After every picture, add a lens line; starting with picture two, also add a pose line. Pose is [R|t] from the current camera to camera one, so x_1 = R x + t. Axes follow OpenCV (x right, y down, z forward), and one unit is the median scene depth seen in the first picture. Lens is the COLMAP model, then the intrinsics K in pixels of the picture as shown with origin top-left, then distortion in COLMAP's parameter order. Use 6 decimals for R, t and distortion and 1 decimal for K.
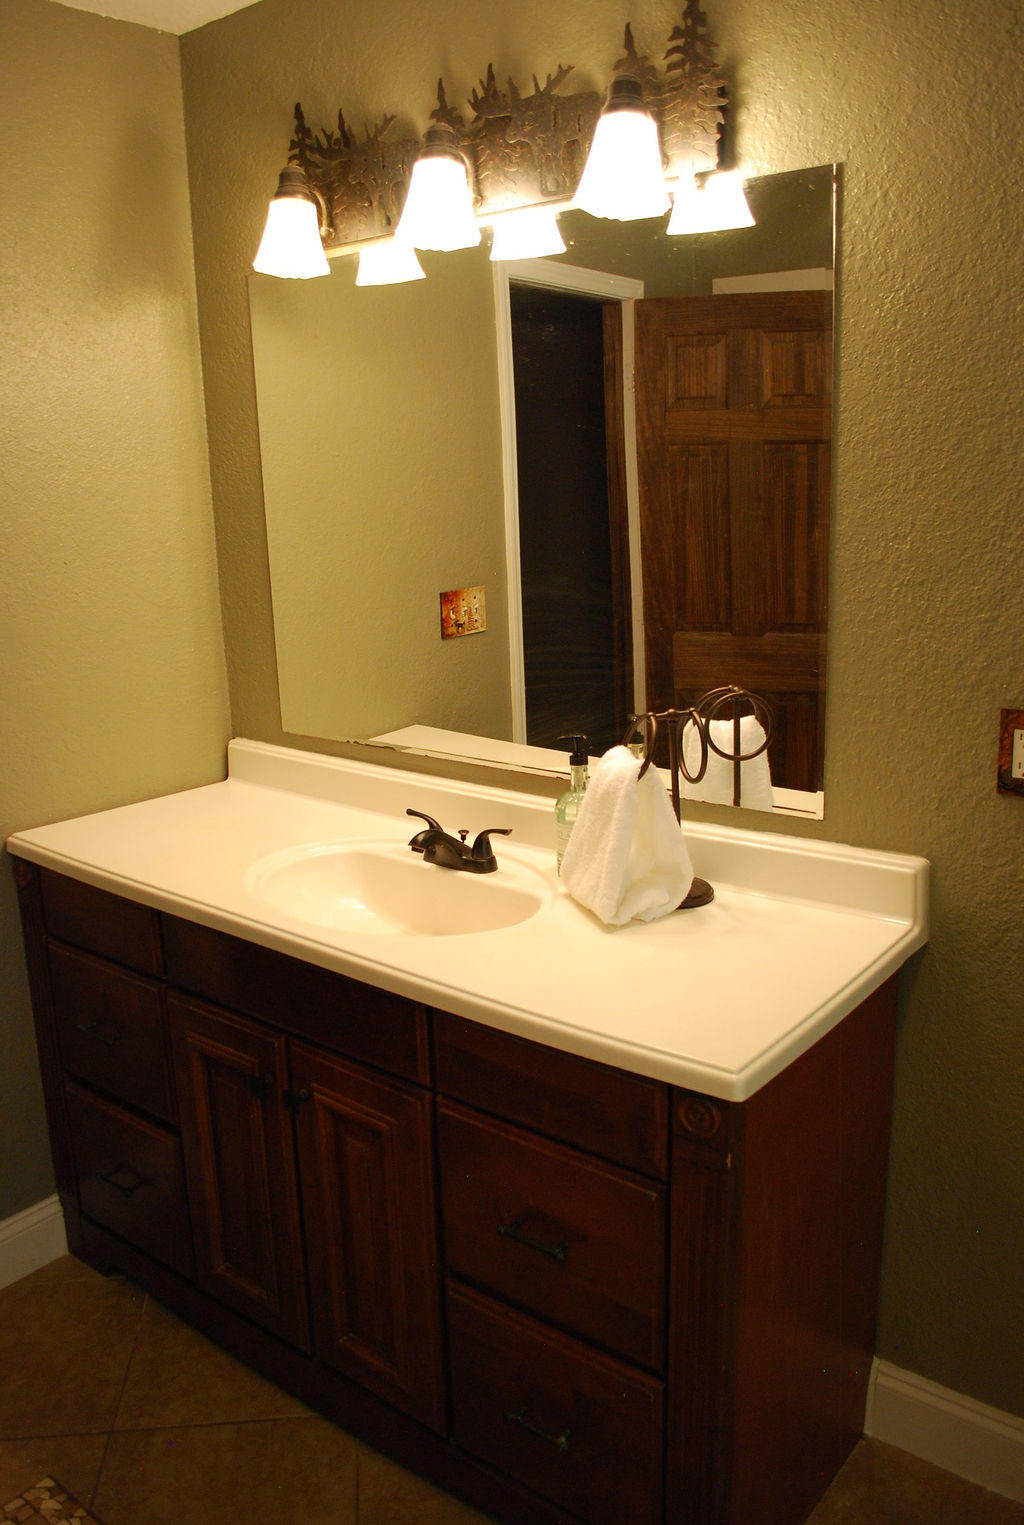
lens RADIAL K [[1206.8, 0, 522.1], [0, 1206.8, 764.5], [0, 0, 1]] dist [-0.084440, 0.014997]
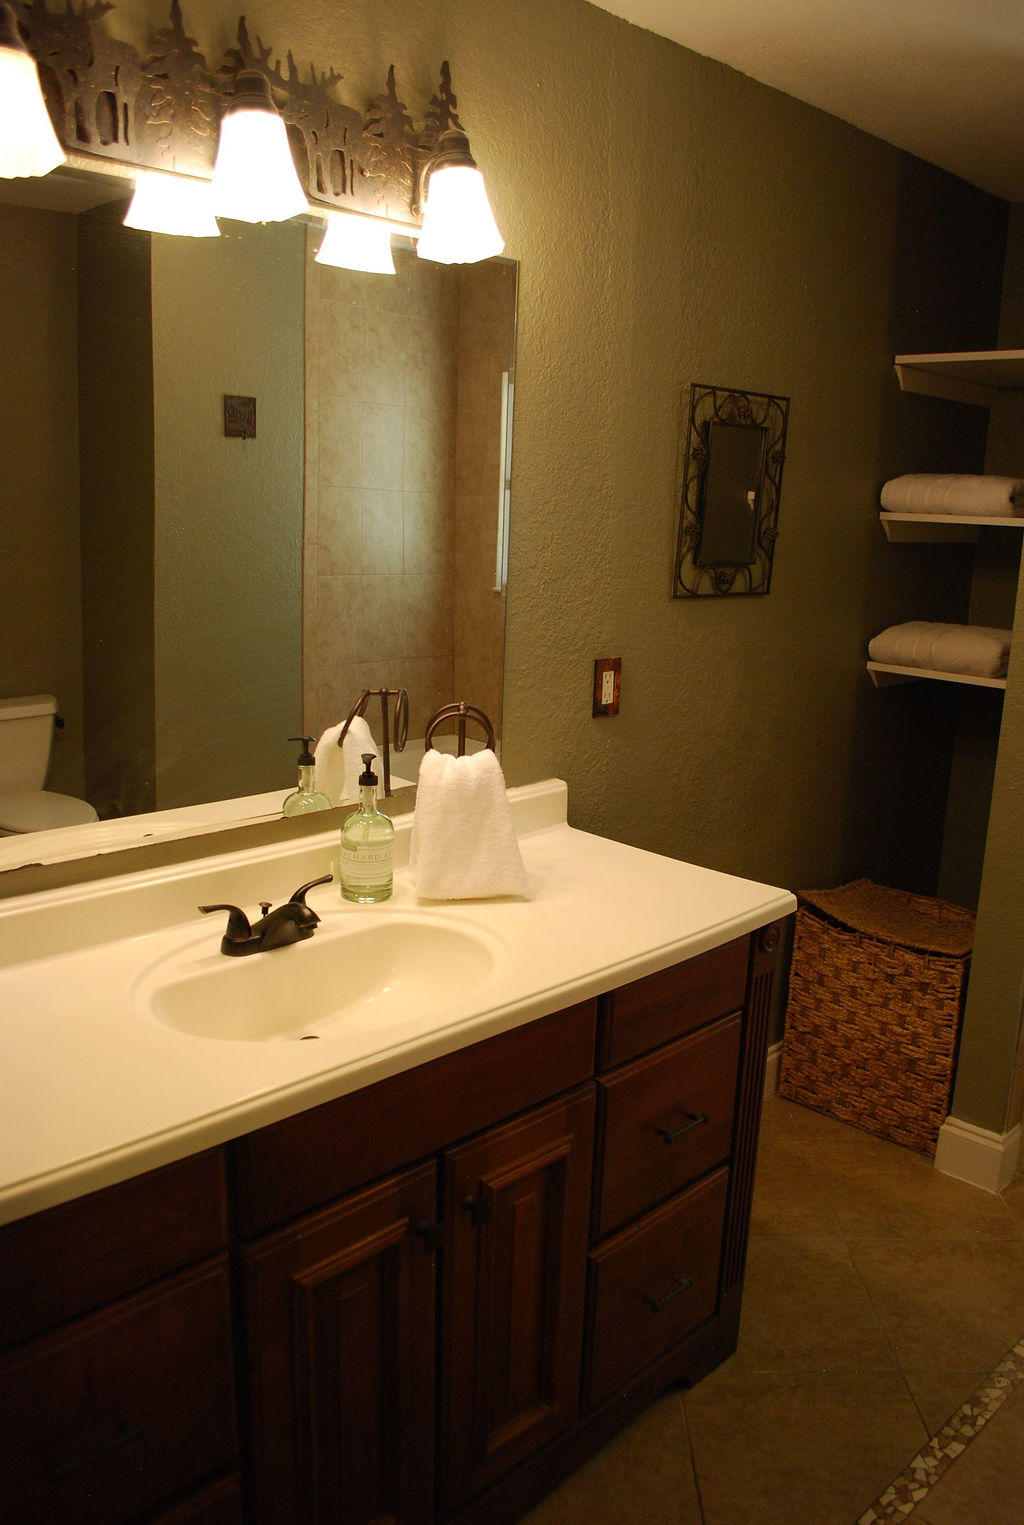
lens RADIAL K [[1206.8, 0, 516.1], [0, 1206.8, 766.2], [0, 0, 1]] dist [-0.084440, 0.014997]
pose [[0.108172, -0.193712, 0.975077, -0.942582], [0.200065, 0.965007, 0.169517, -0.165904], [-0.973793, 0.176742, 0.143142, 0.769030]]
